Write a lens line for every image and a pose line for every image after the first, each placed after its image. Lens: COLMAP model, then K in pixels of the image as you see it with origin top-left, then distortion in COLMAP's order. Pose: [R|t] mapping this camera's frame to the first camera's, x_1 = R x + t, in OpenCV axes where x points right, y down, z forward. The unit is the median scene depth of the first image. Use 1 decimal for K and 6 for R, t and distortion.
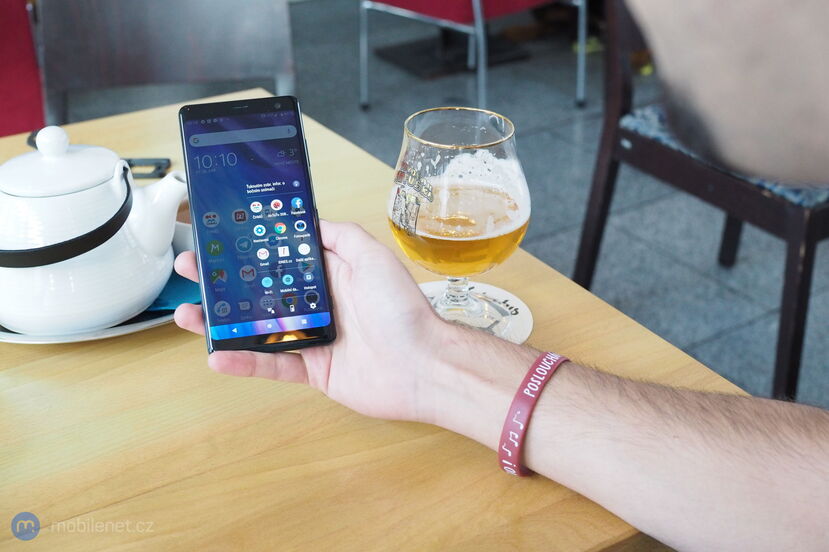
lens RADIAL K [[1231.8, 0, 414.5], [0, 1231.8, 276.0], [0, 0, 1]] dist [-0.036633, -0.025478]
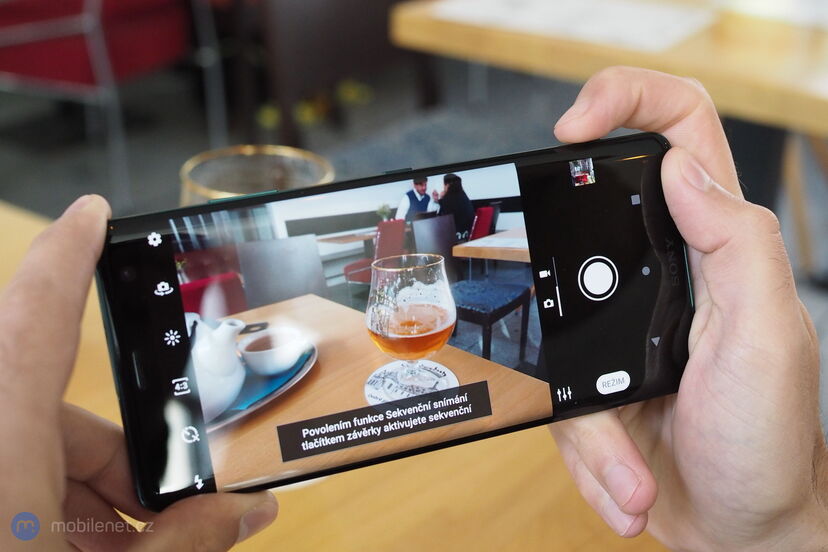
lens RADIAL K [[1230.3, 0, 414.0], [0, 1230.3, 276.0], [0, 0, 1]] dist [-0.036633, -0.025478]
pose [[0.990275, -0.138558, 0.012559, 0.034195], [0.139120, 0.987036, -0.080037, 0.023660], [-0.001306, 0.081006, 0.996713, -0.687533]]
